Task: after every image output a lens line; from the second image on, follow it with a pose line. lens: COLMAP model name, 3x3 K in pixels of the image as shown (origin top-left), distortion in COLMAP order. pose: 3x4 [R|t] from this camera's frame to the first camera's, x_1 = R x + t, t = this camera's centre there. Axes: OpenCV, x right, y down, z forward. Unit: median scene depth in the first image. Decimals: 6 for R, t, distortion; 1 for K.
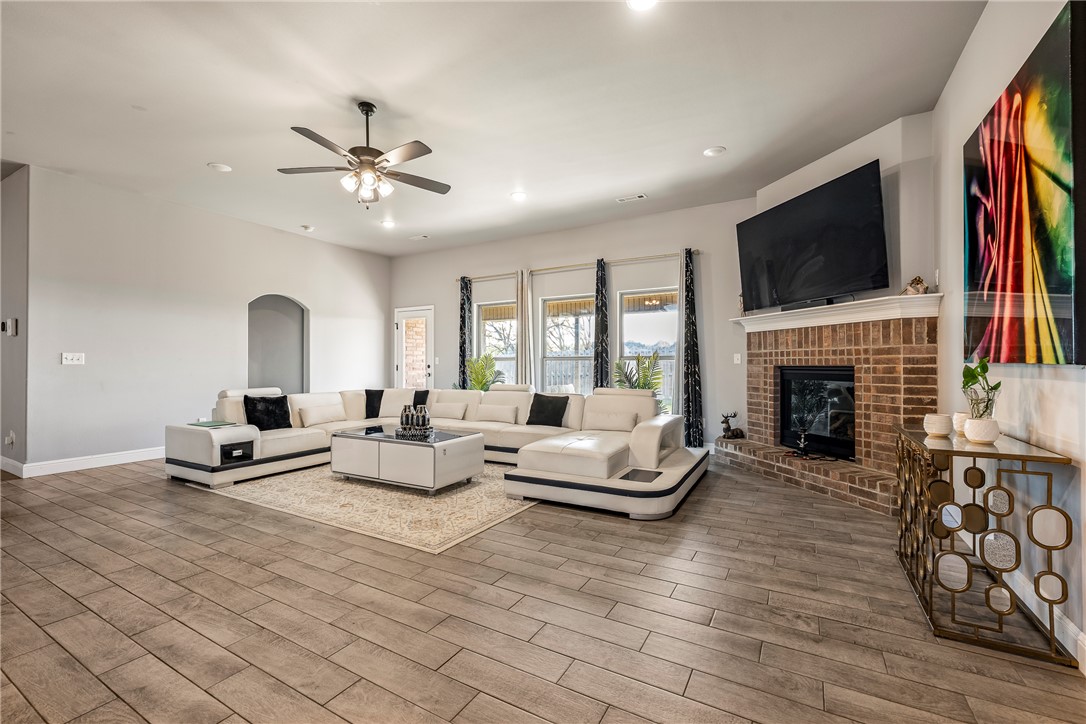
lens RADIAL K [[455.8, 0, 537.4], [0, 455.8, 361.7], [0, 0, 1]] dist [-0.000295, -0.000146]
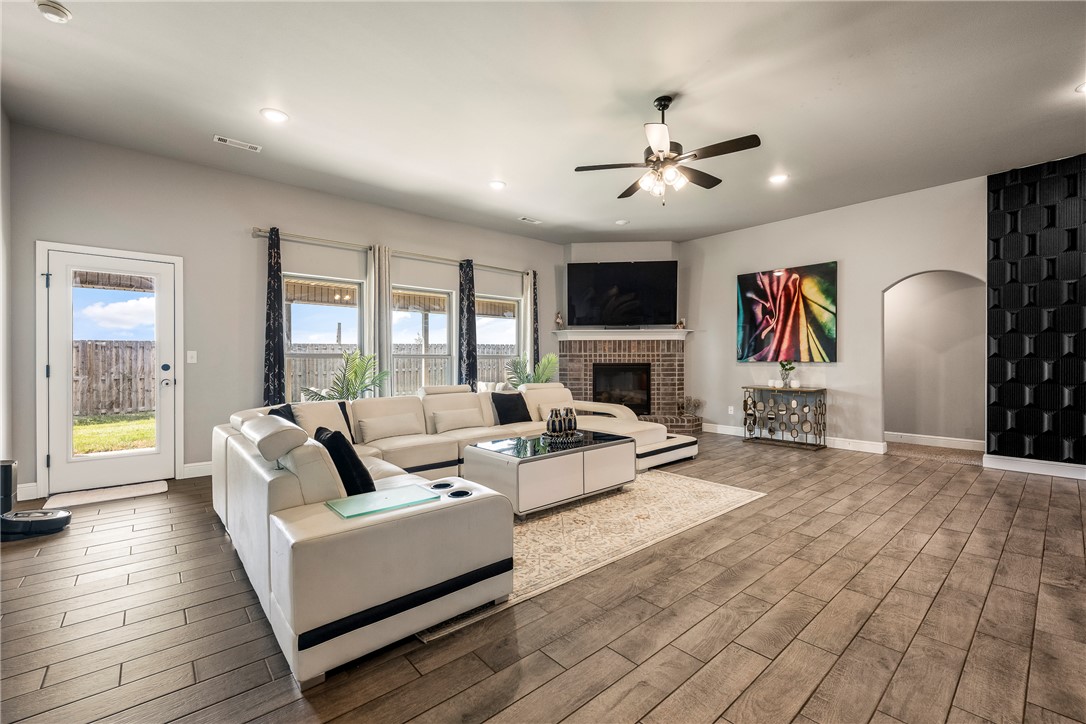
lens RADIAL K [[455.8, 0, 537.4], [0, 455.8, 361.7], [0, 0, 1]] dist [-0.000295, -0.000146]
pose [[0.333923, 0.000261, 0.942600, -1.290326], [-0.002782, 0.999996, 0.000709, 0.003820], [-0.942596, -0.002859, 0.333922, 0.856060]]
